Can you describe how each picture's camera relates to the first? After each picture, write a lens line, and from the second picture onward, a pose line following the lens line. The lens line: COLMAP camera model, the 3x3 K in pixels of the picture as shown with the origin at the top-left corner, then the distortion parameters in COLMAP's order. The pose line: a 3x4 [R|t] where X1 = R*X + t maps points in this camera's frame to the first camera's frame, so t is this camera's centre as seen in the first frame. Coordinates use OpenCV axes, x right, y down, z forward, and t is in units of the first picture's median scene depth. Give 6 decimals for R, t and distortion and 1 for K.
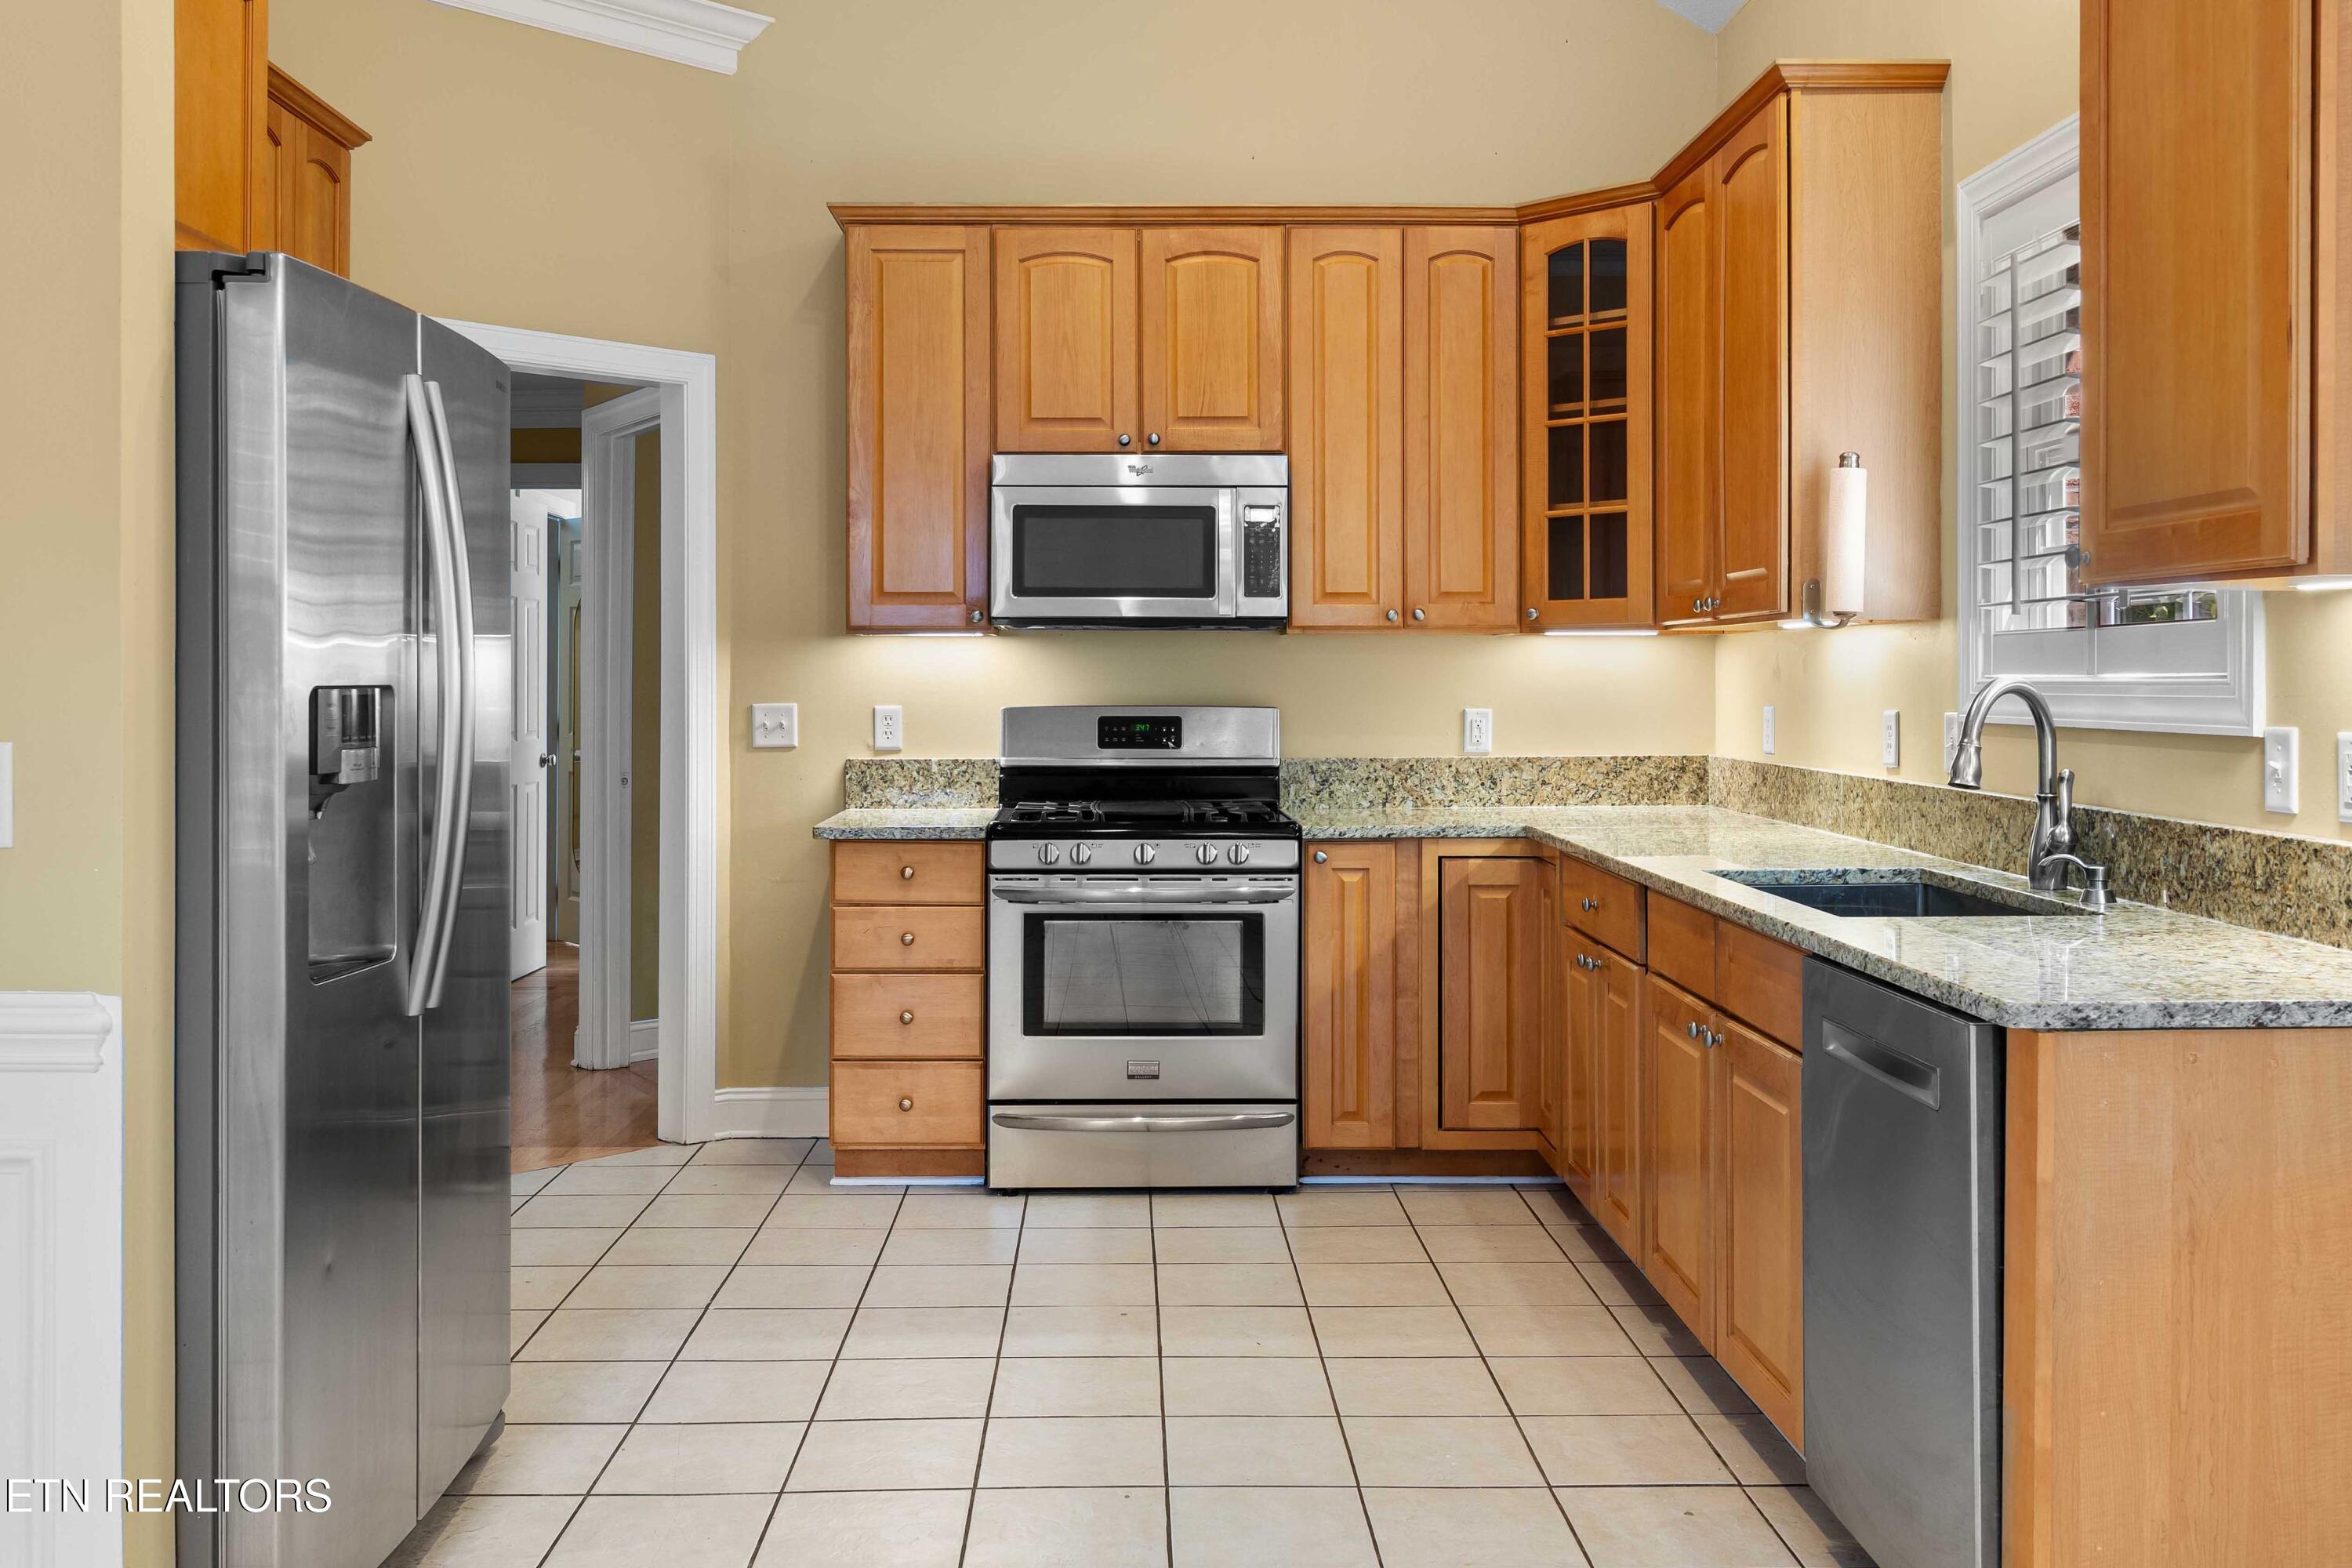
lens RADIAL K [[2015.7, 0, 1159.5], [0, 2015.7, 674.9], [0, 0, 1]] dist [0.011907, -0.016545]
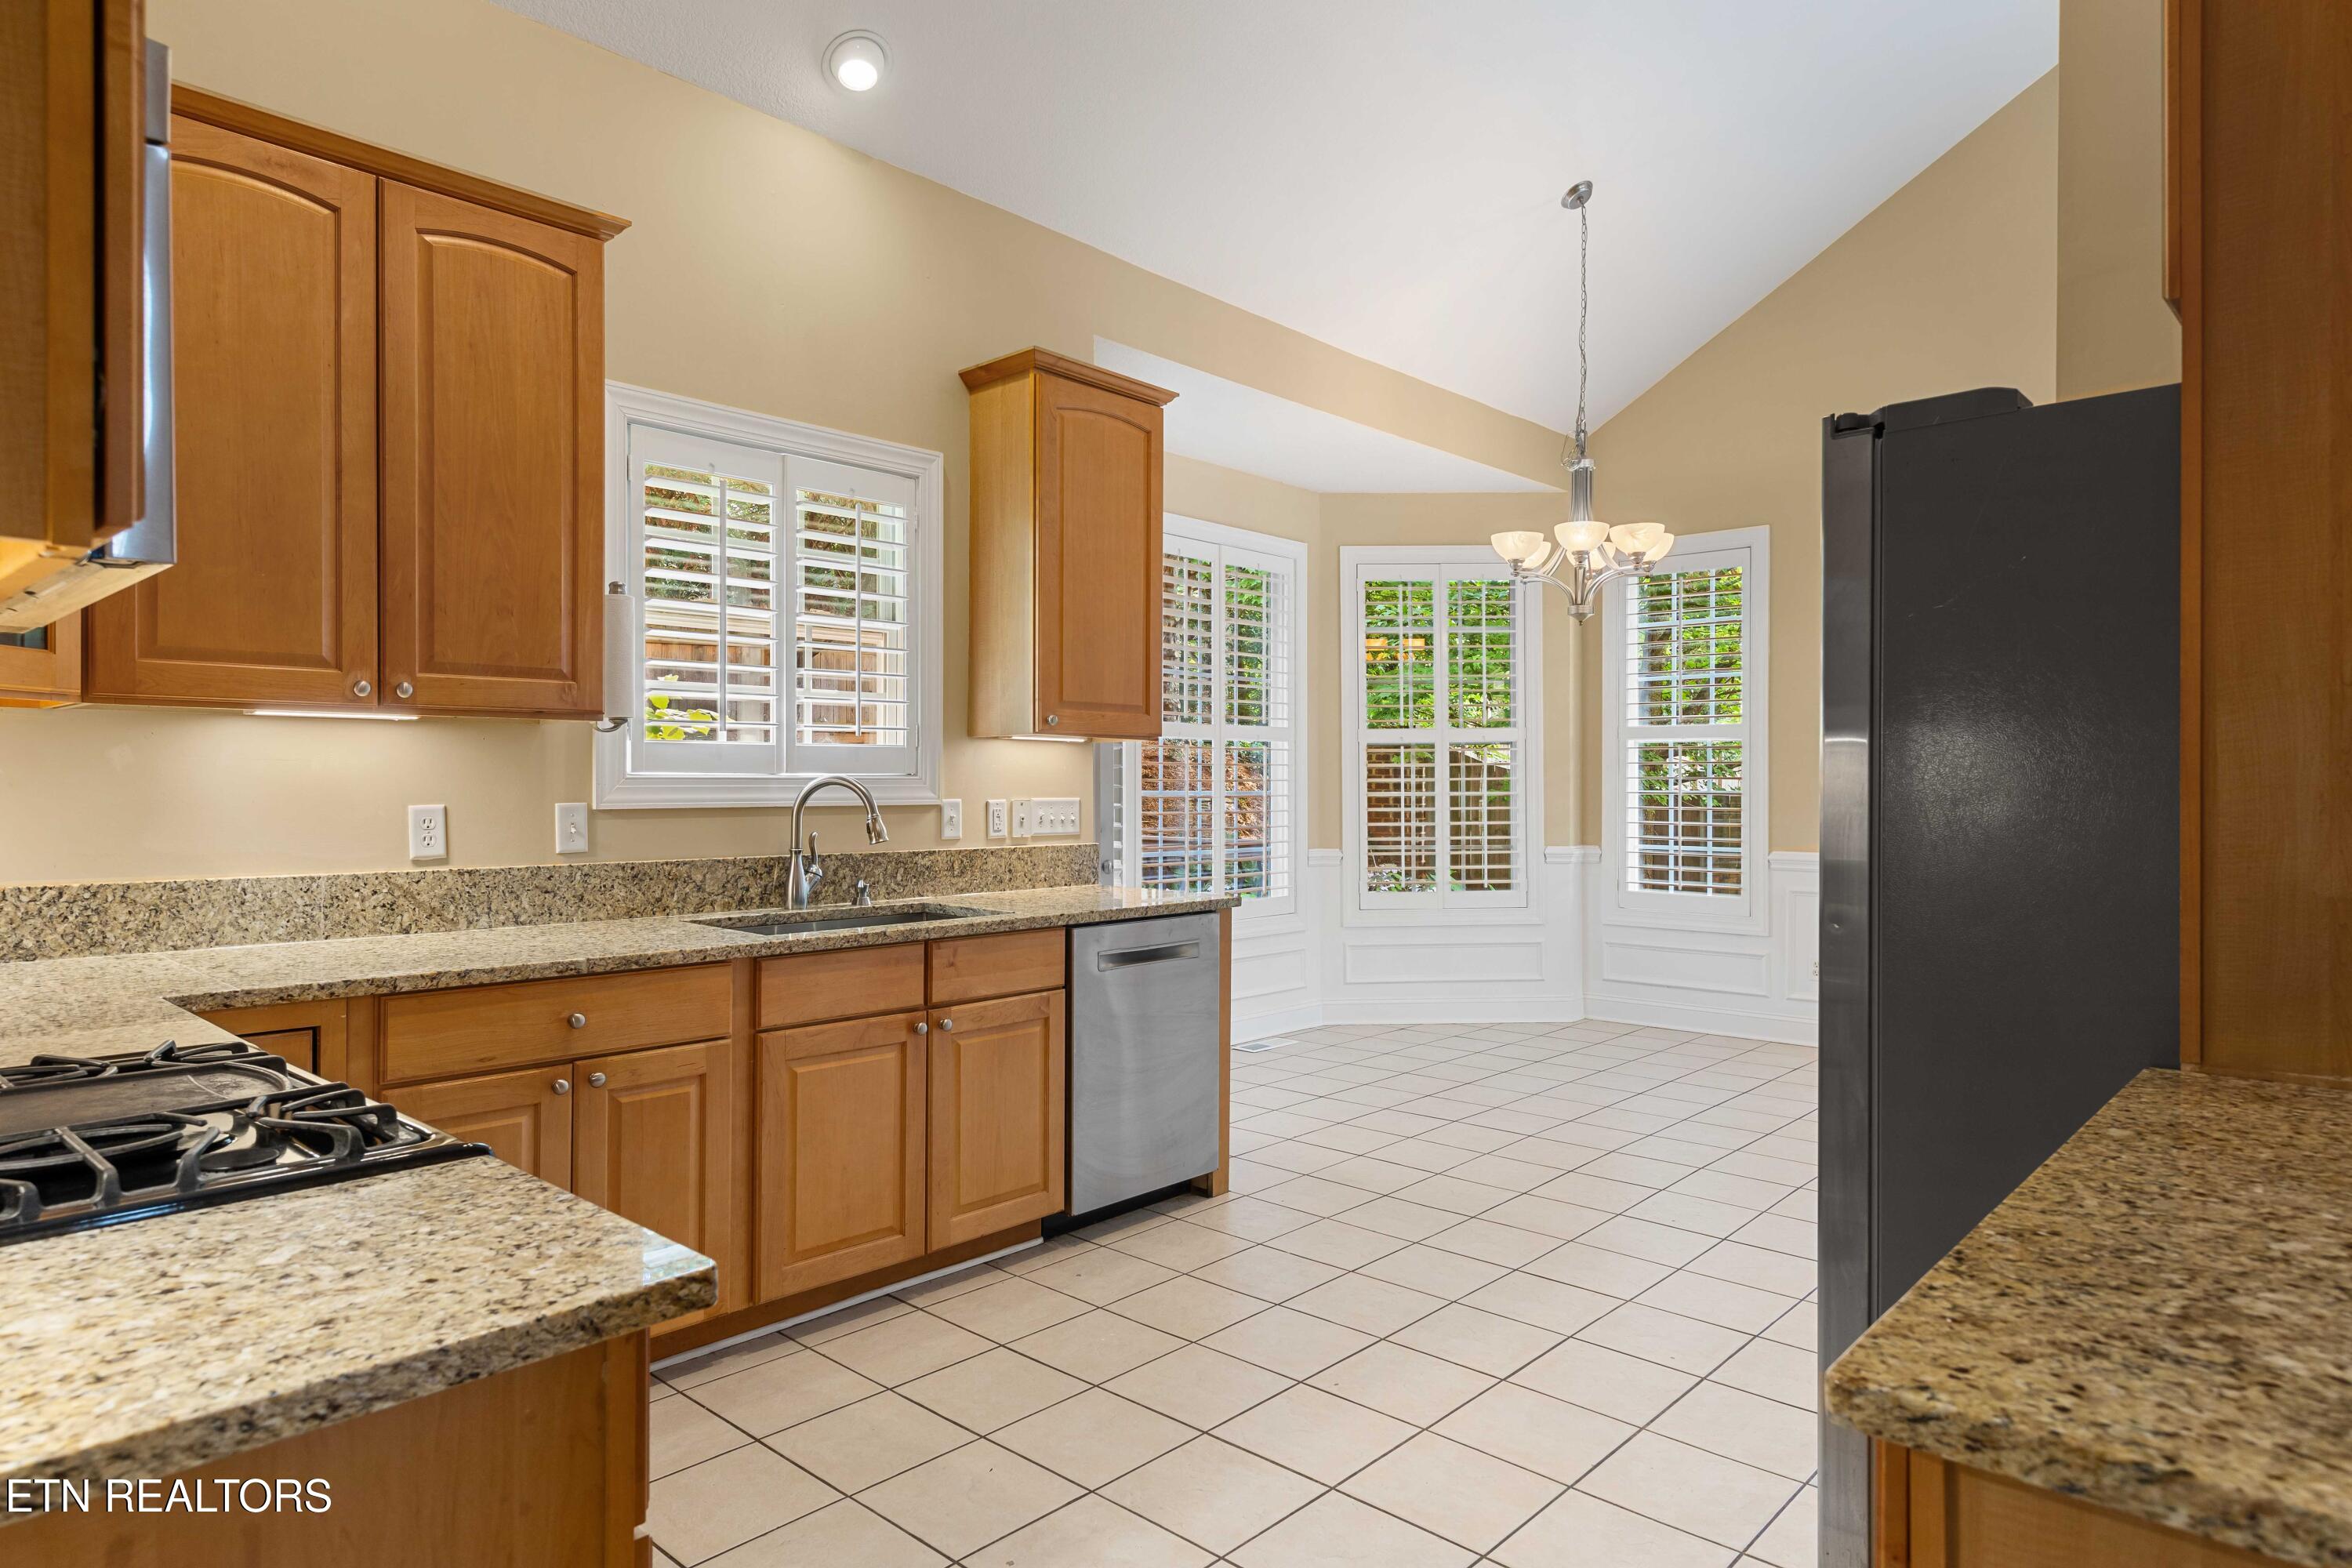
lens RADIAL K [[1353.8, 0, 1169.5], [0, 1353.8, 789.5], [0, 0, 1]] dist [0.001130, 0.000267]
pose [[-0.716832, 0.000326, 0.697246, -0.347499], [0.001744, 0.999998, 0.001326, 0.008060], [-0.697244, 0.002166, -0.716831, 1.064706]]
